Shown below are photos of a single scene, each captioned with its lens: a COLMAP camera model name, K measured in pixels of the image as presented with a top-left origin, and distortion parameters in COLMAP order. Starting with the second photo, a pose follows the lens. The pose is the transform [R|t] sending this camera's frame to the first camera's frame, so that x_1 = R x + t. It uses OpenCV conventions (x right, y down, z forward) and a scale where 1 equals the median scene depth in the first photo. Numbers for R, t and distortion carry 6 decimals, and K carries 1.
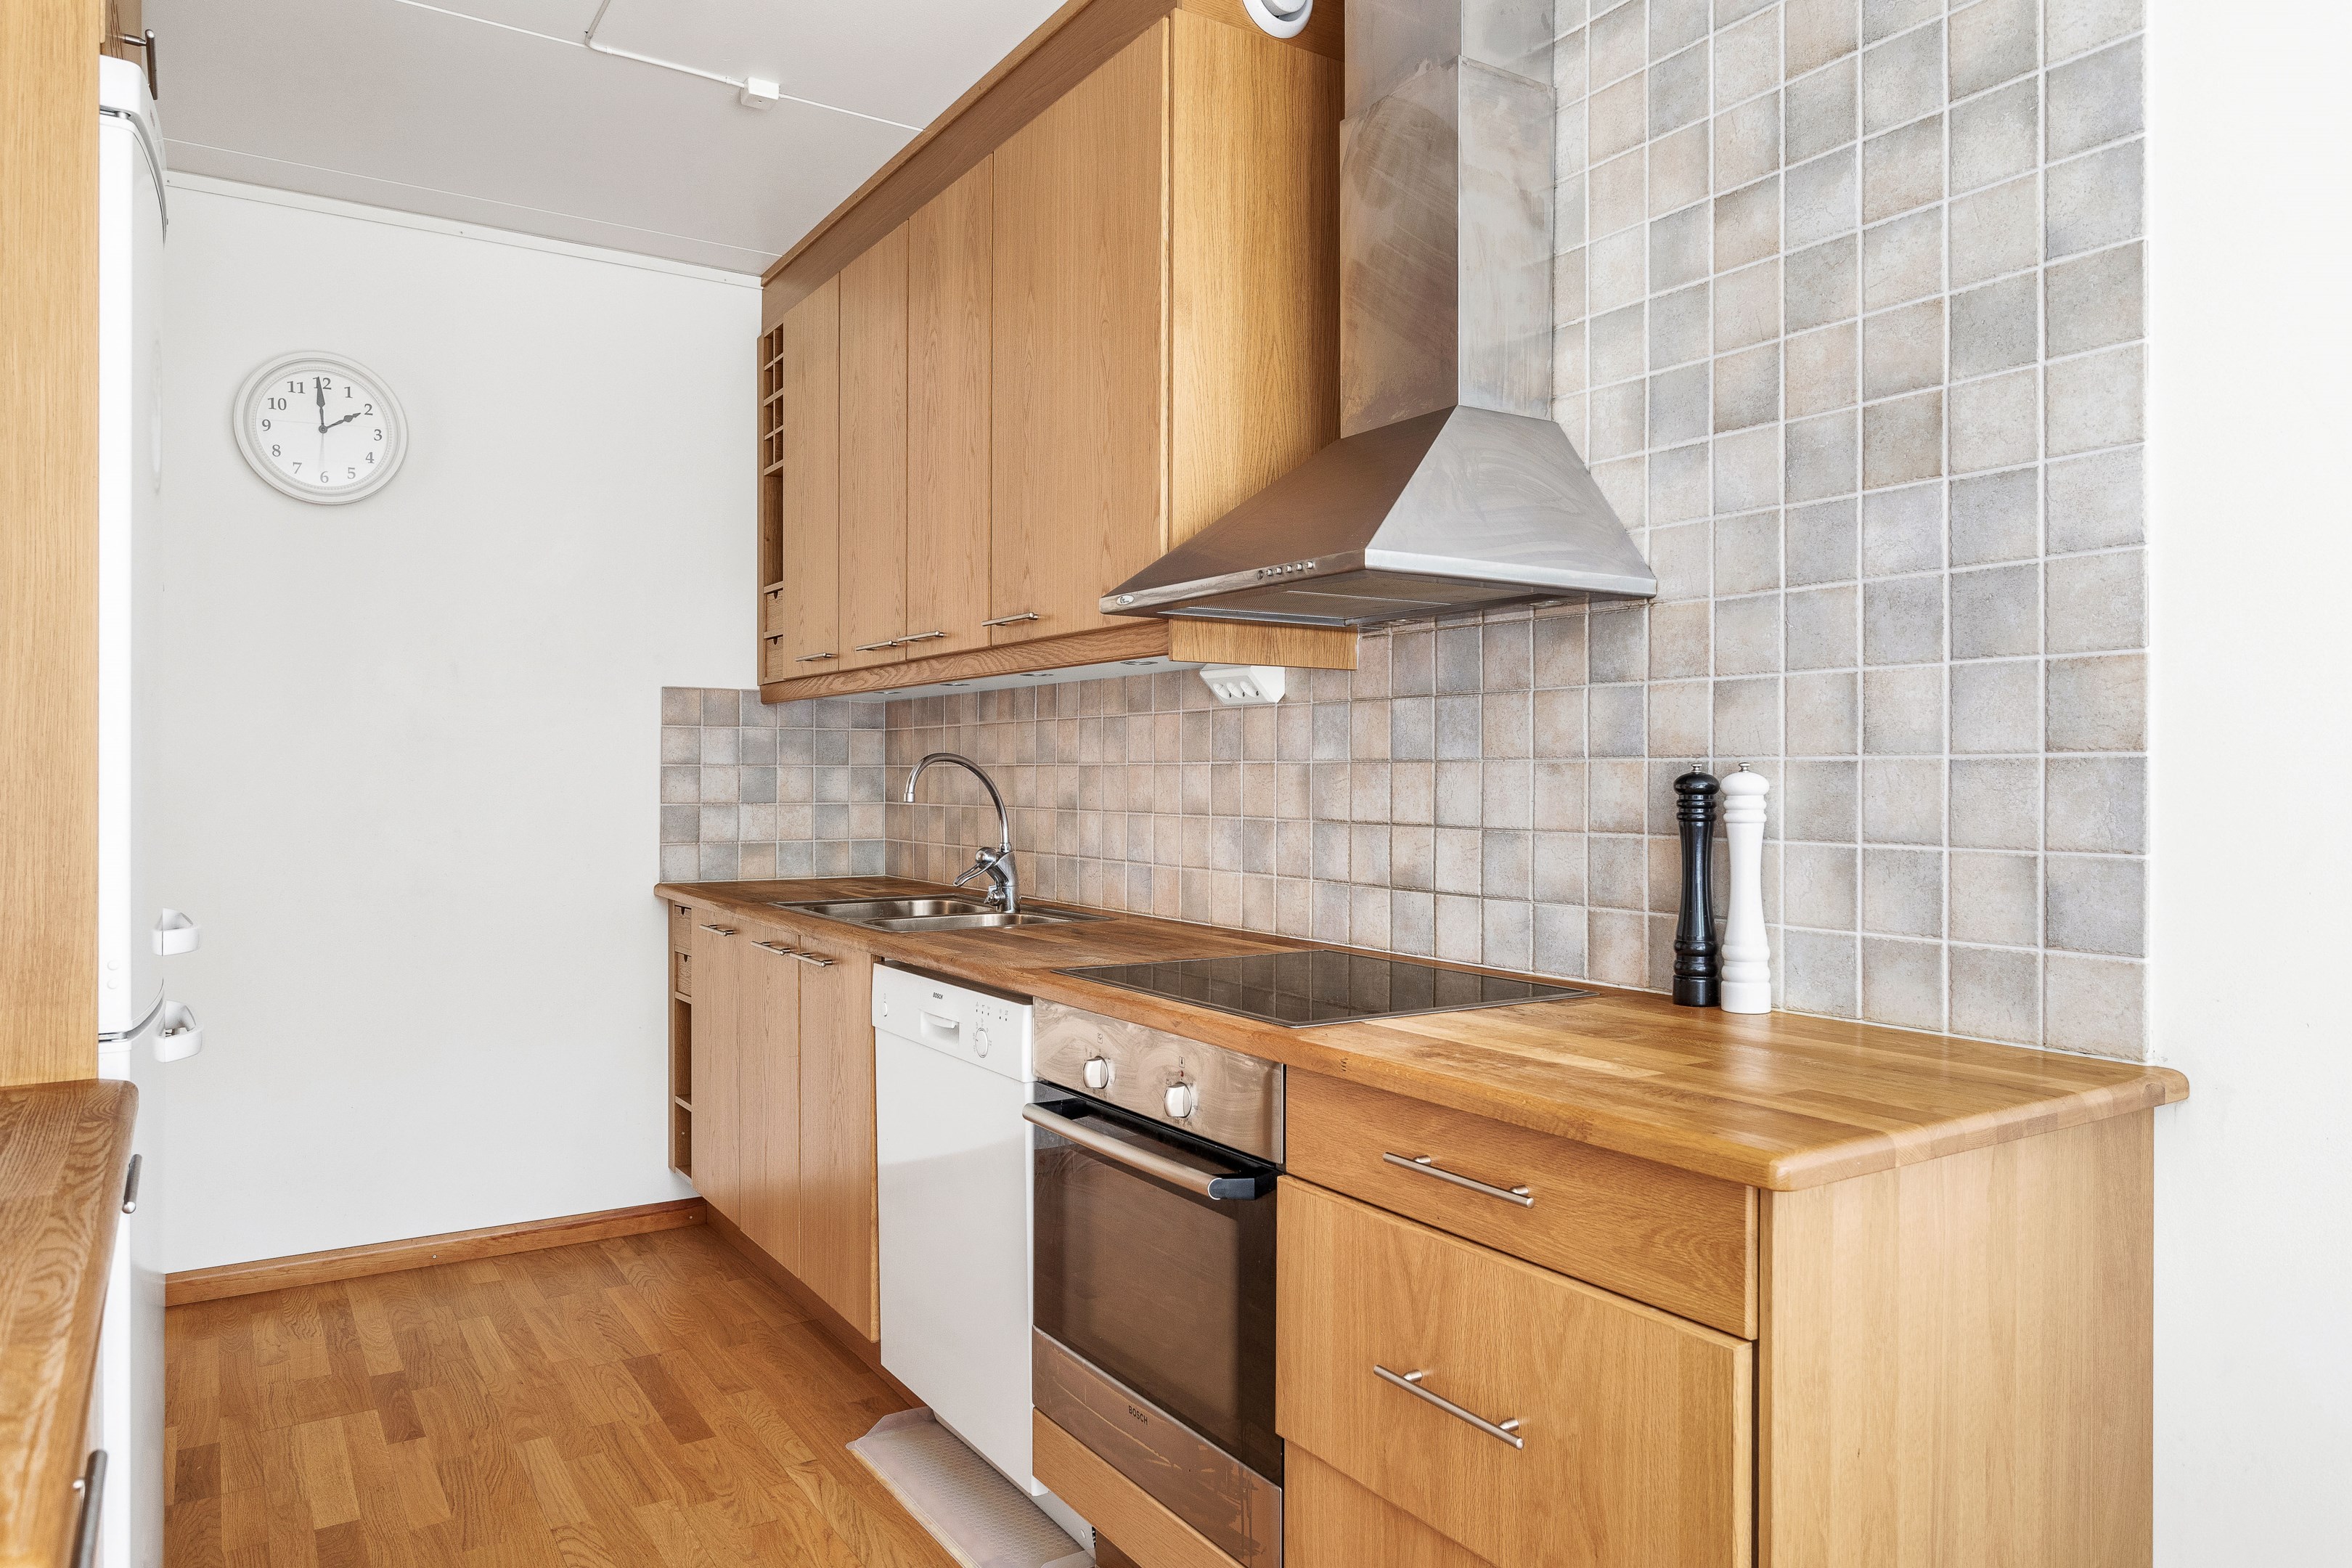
lens RADIAL K [[1545.8, 0, 1178.4], [0, 1545.8, 786.8], [0, 0, 1]] dist [-0.002578, 0.003031]
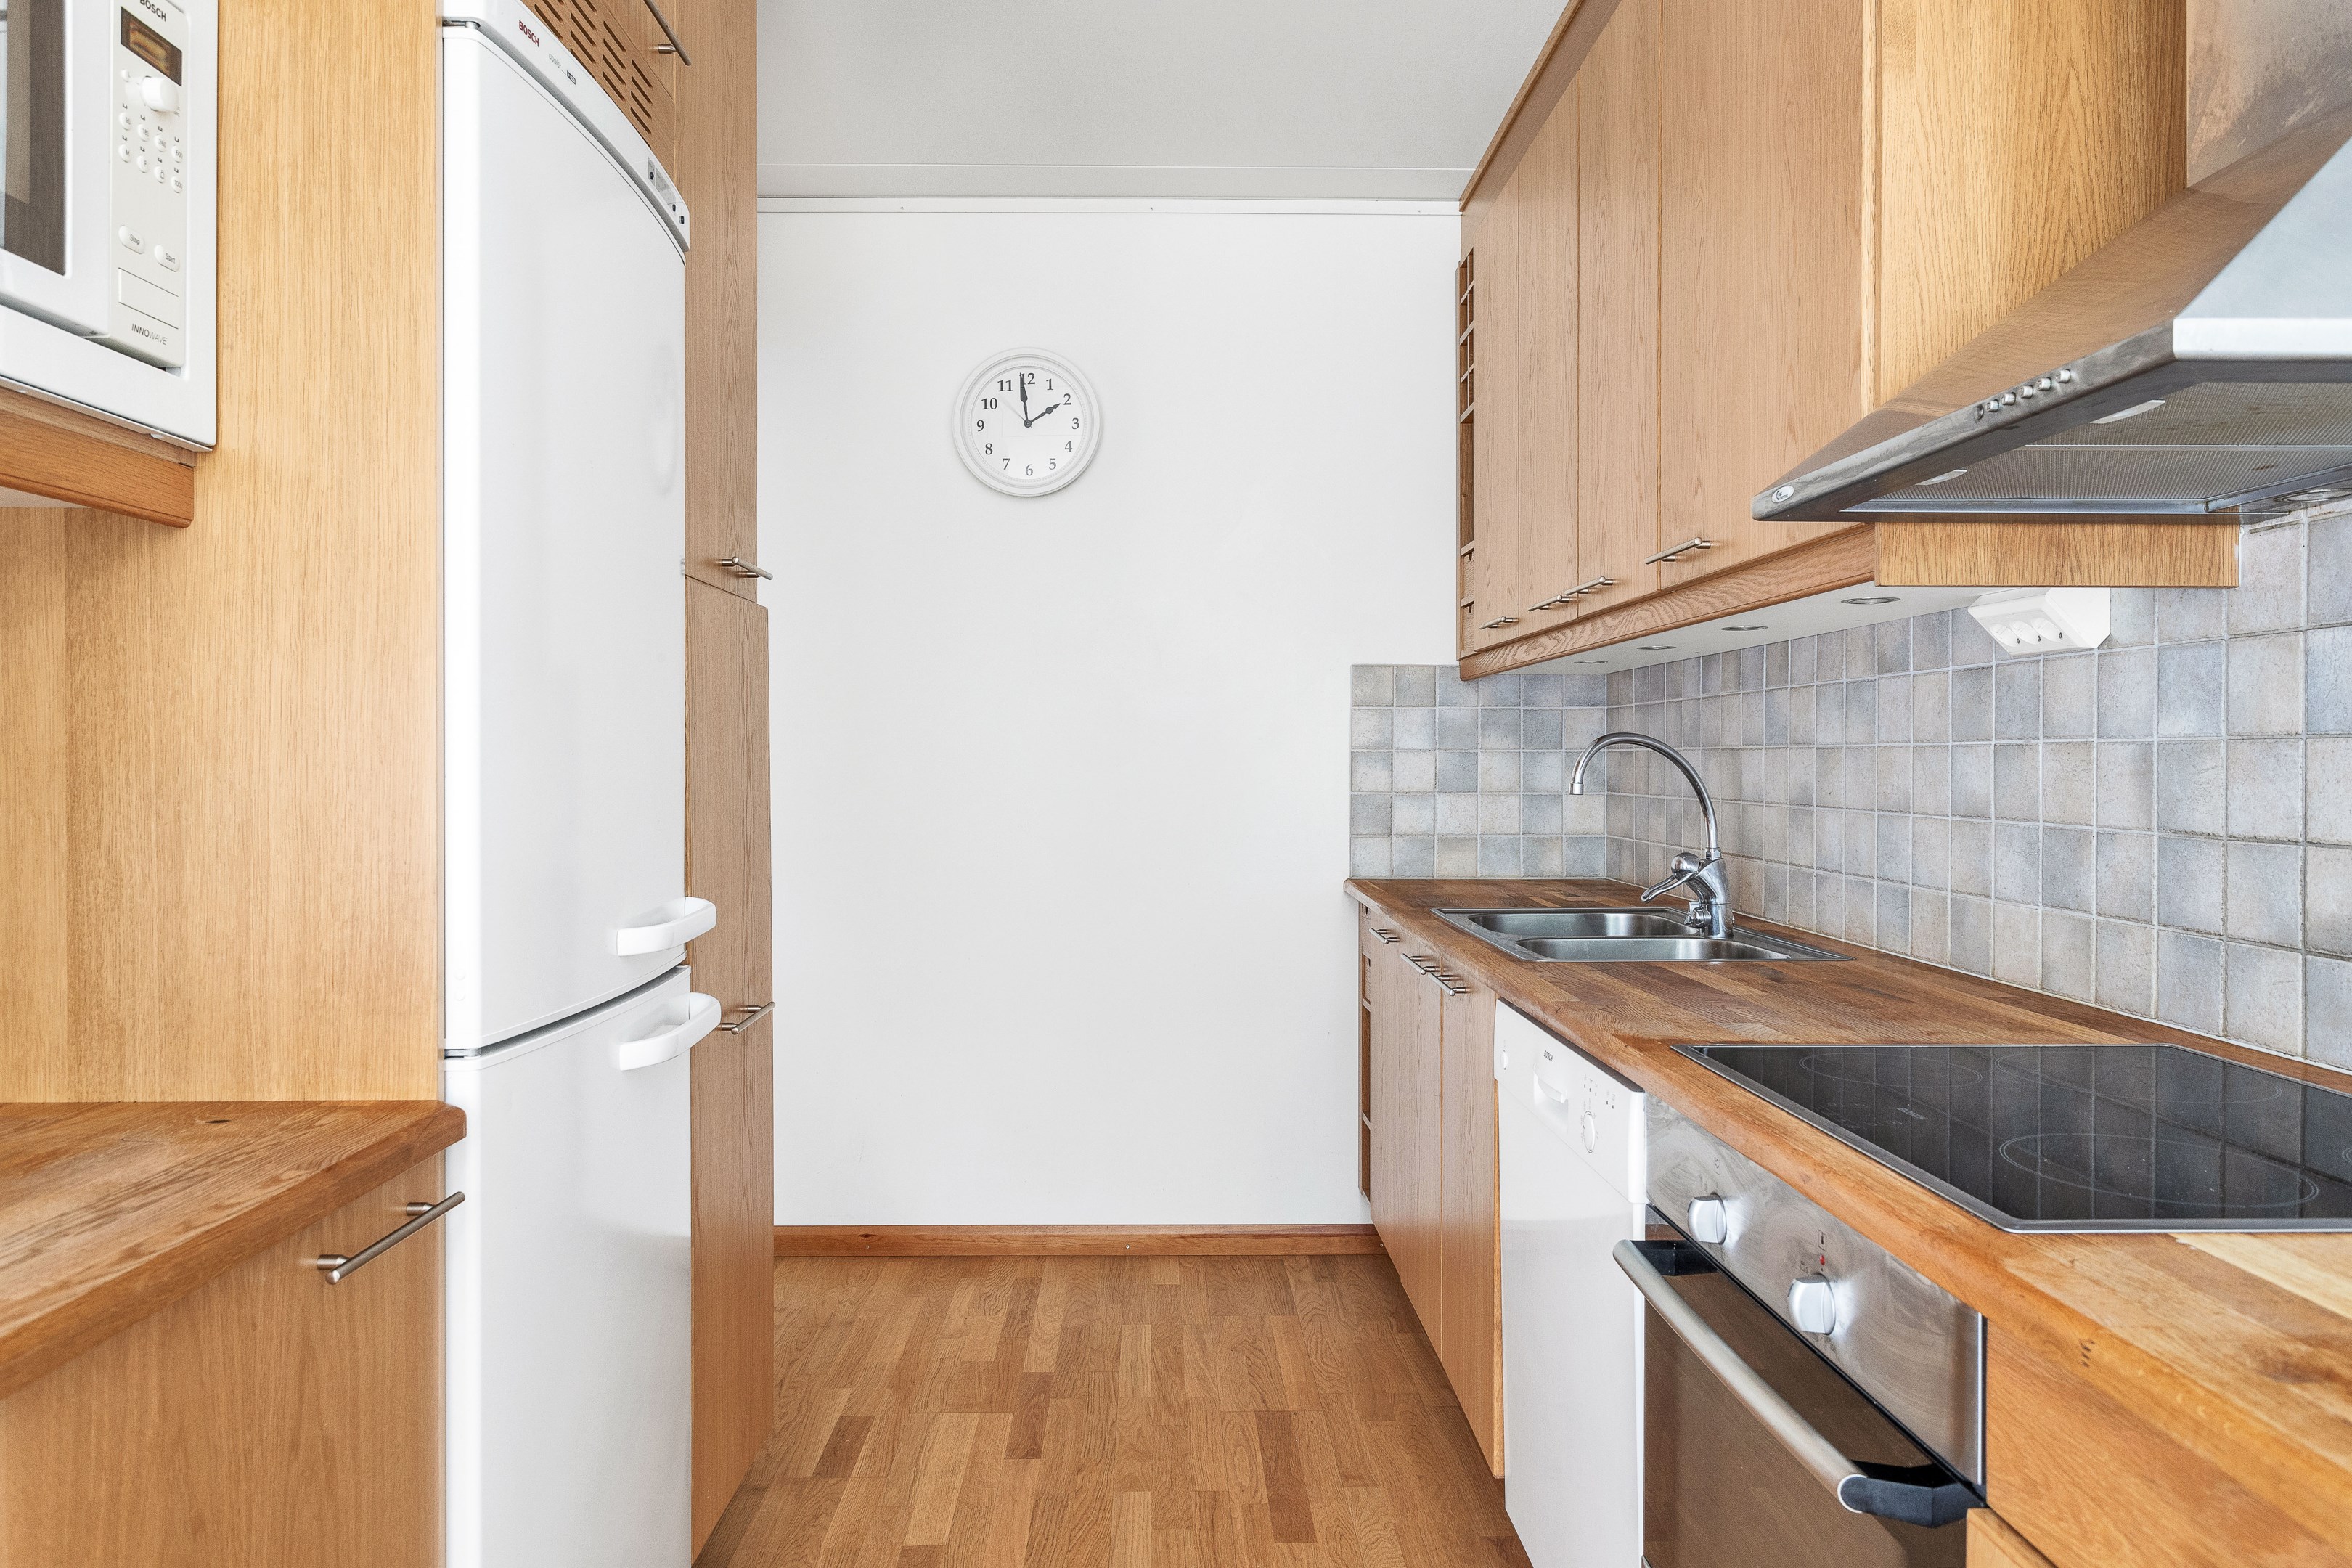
lens RADIAL K [[1498.8, 0, 1170.4], [0, 1498.8, 770.1], [0, 0, 1]] dist [-0.000412, 0.003254]
pose [[0.849232, 0.002311, -0.528015, 0.063558], [-0.002884, 0.999996, -0.000262, -0.002124], [0.528012, 0.001745, 0.849235, 0.252141]]
